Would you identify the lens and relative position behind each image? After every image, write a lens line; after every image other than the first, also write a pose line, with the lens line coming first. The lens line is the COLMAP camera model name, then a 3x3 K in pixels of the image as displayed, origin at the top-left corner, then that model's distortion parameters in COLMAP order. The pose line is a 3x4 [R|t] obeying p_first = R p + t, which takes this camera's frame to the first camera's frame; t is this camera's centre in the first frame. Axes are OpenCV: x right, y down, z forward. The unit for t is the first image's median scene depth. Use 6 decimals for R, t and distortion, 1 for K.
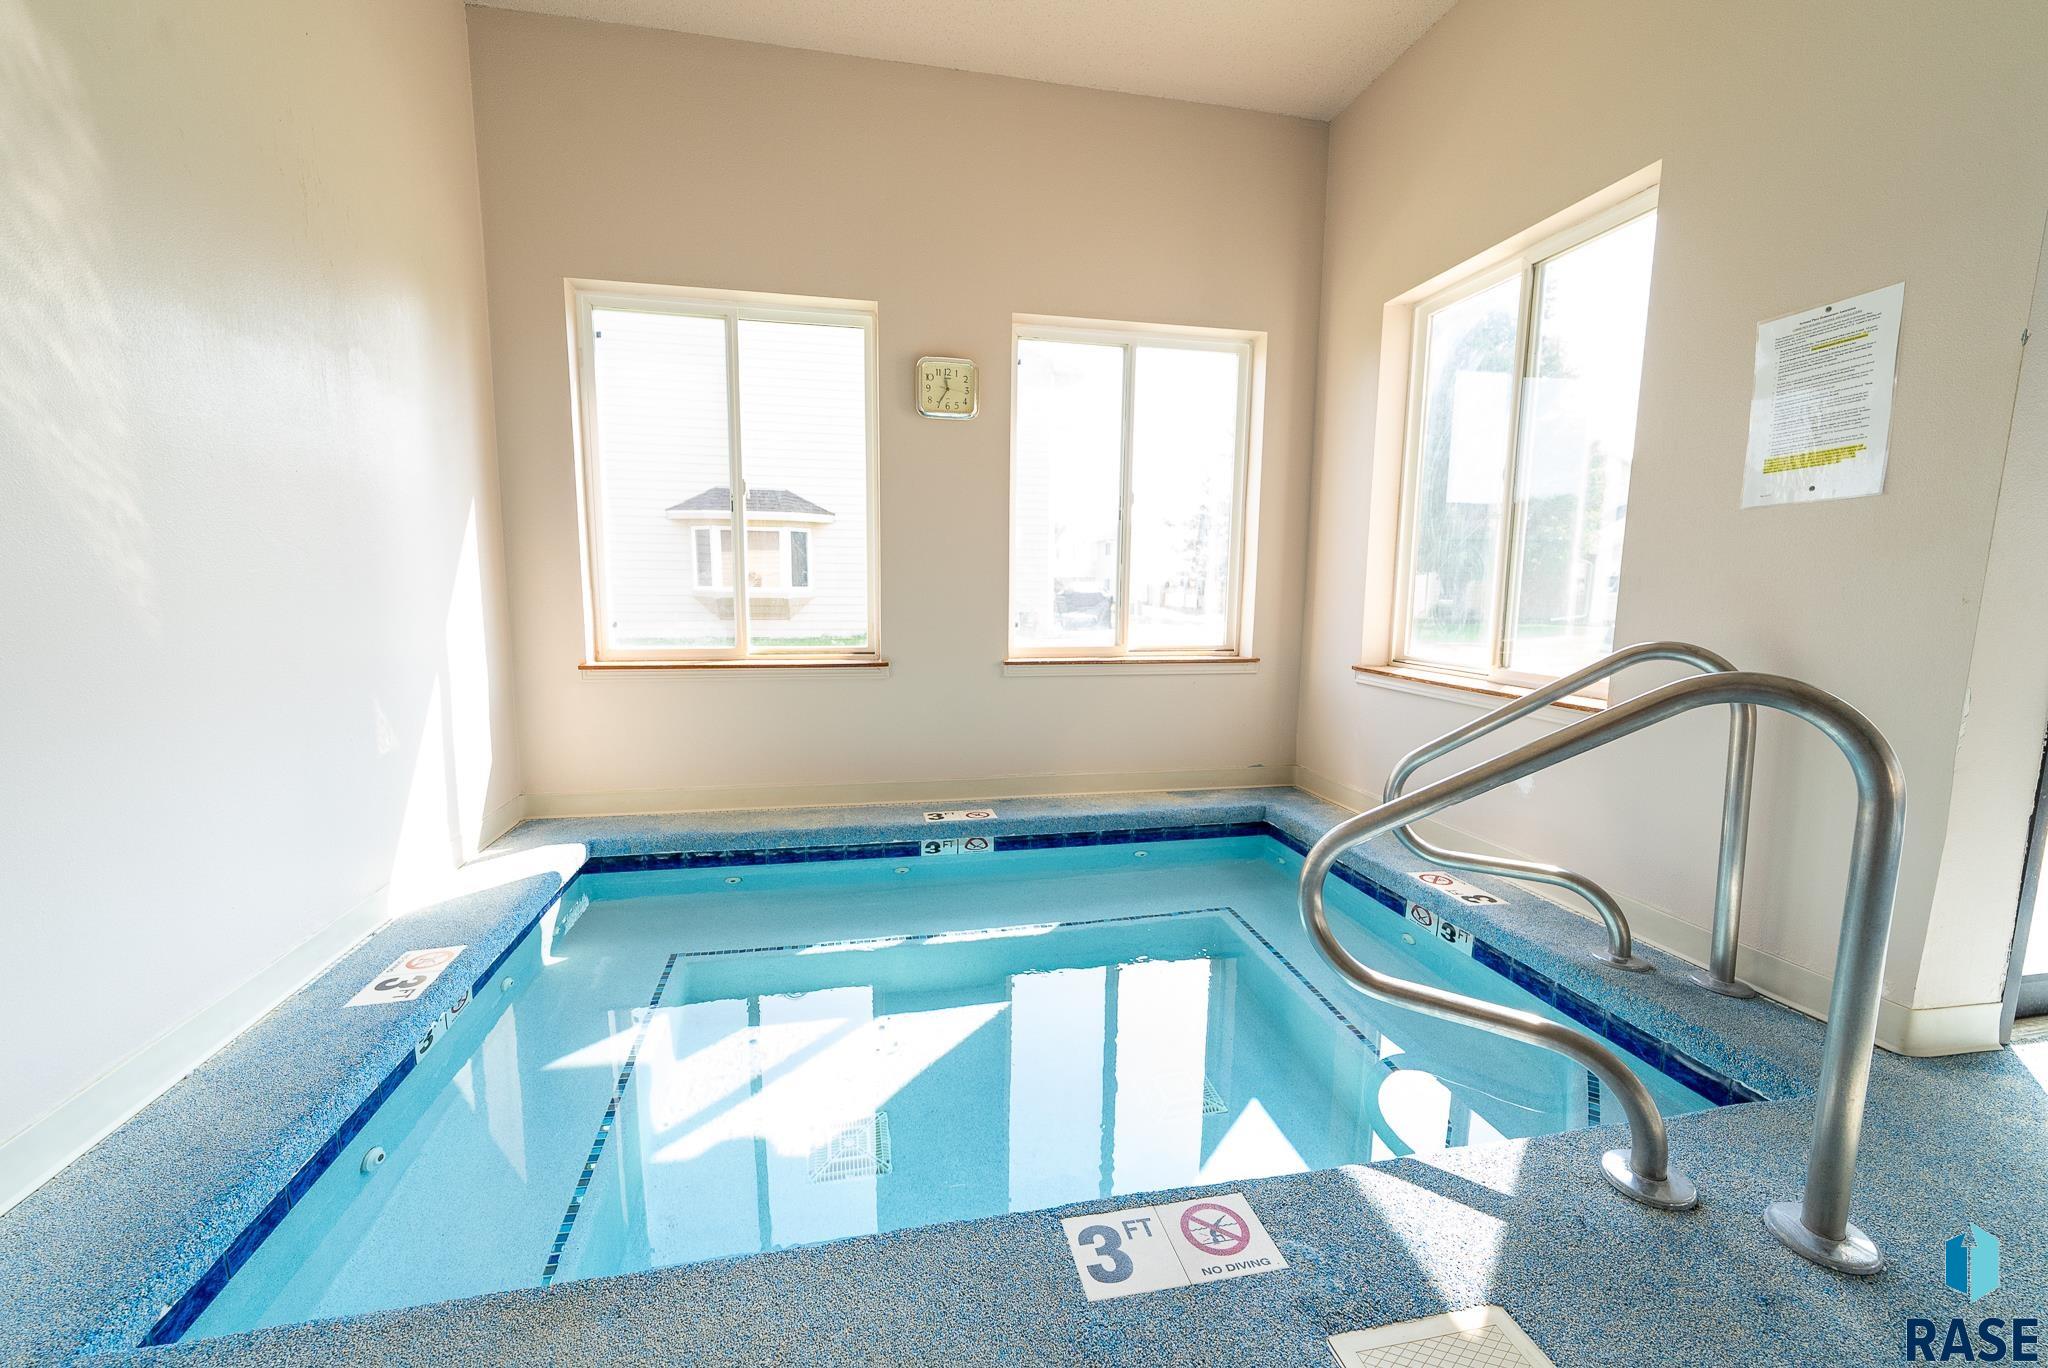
lens RADIAL K [[842.9, 0, 1020.8], [0, 842.9, 690.5], [0, 0, 1]] dist [0.001774, -0.002405]
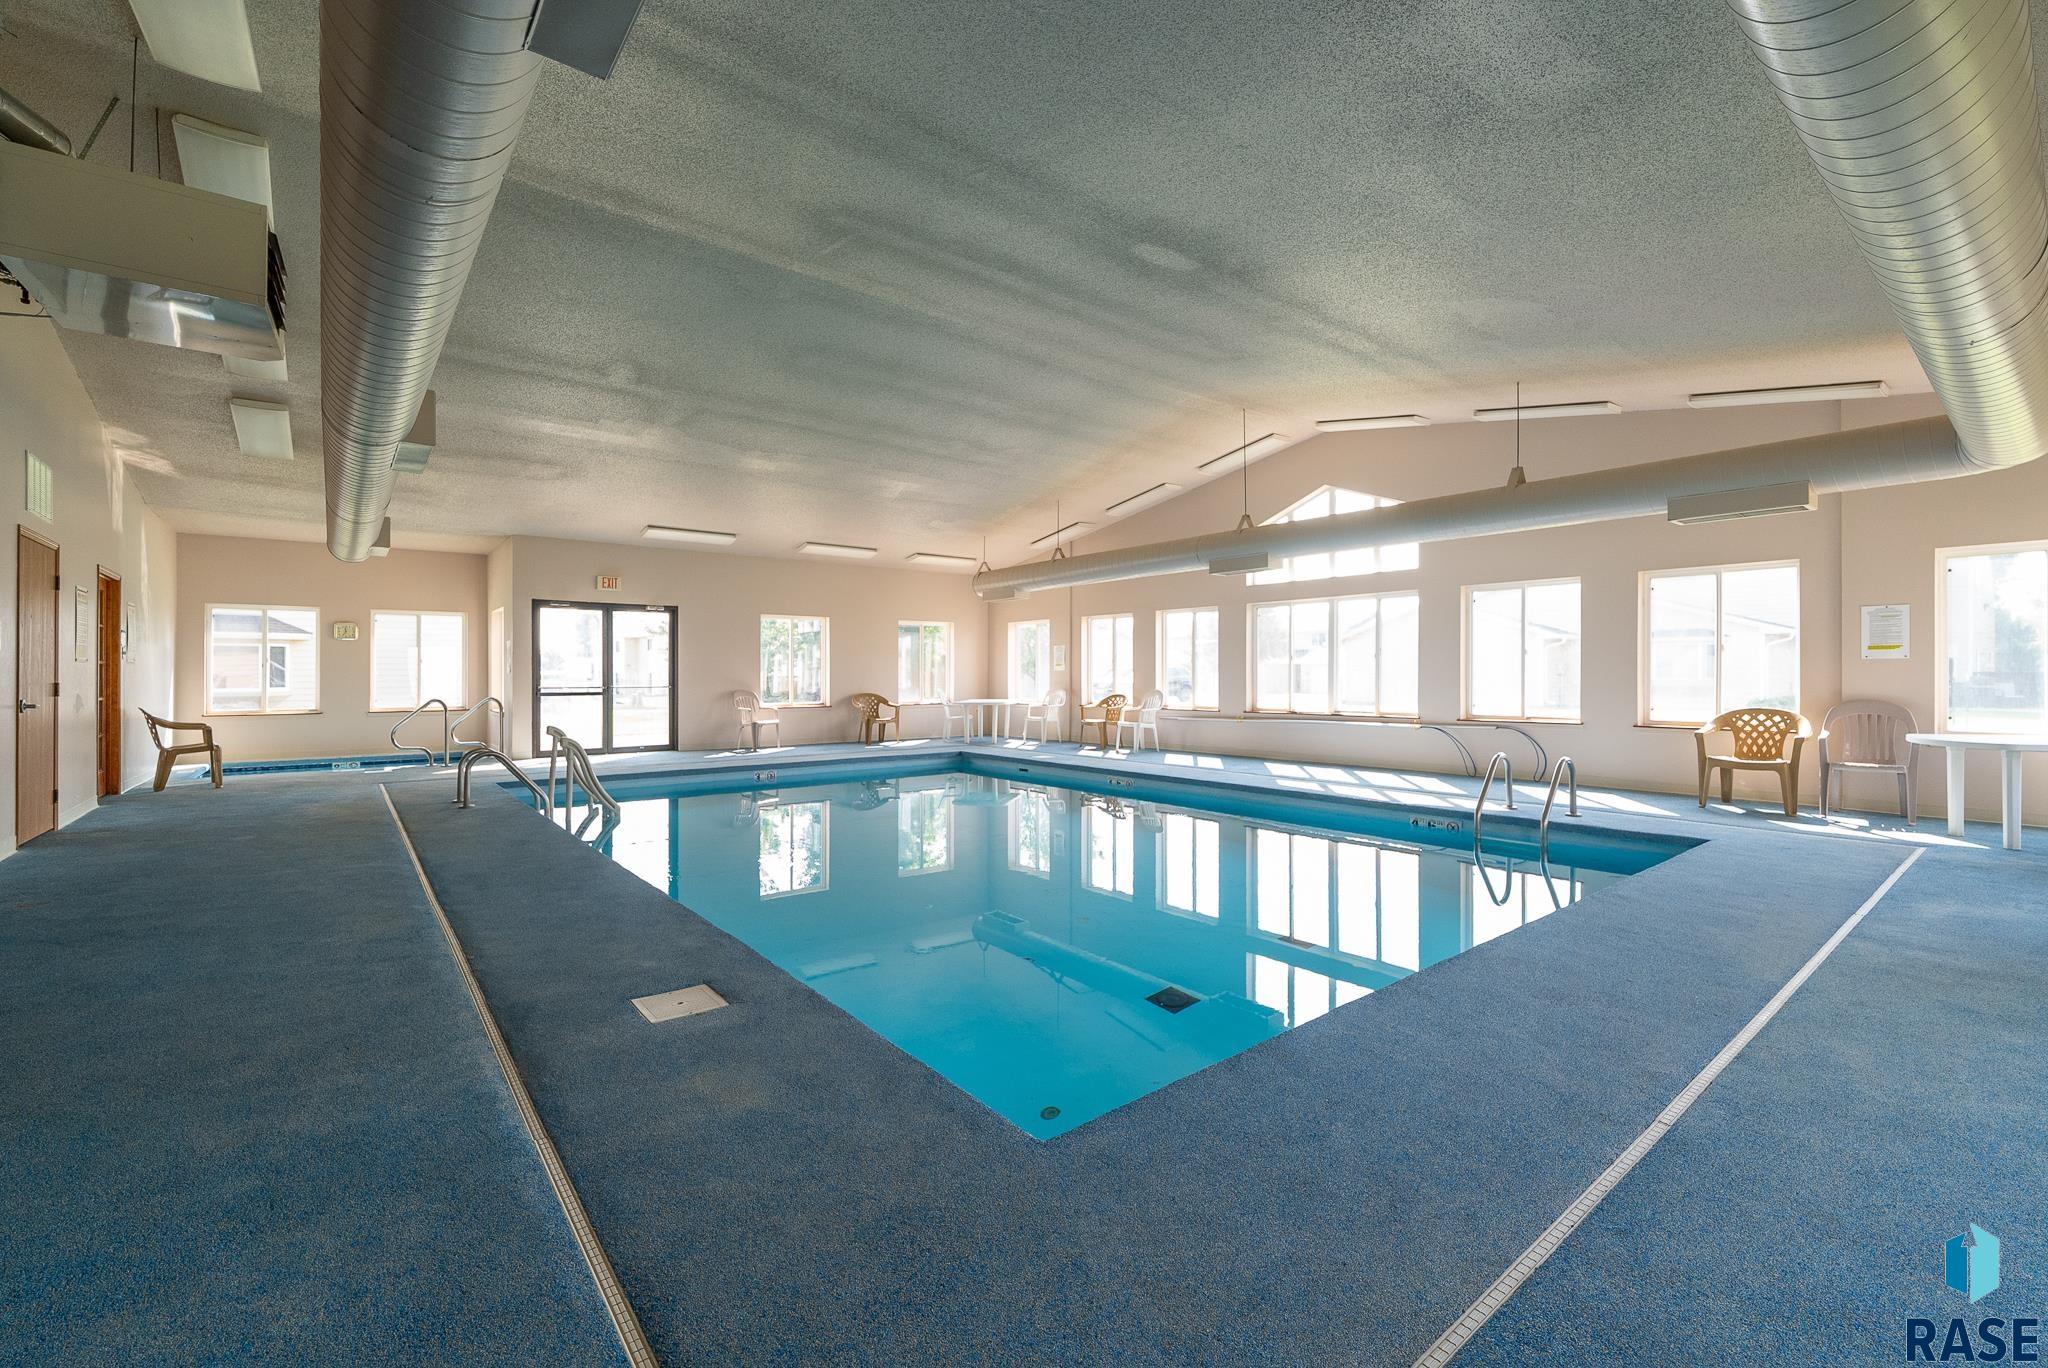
lens RADIAL K [[842.9, 0, 1027.5], [0, 842.9, 681.8], [0, 0, 1]] dist [0.001774, -0.002405]
pose [[0.886429, -0.006347, 0.462821, 0.728957], [0.062878, 0.992288, -0.106822, 0.359704], [-0.458574, 0.123791, 0.879992, -3.035432]]
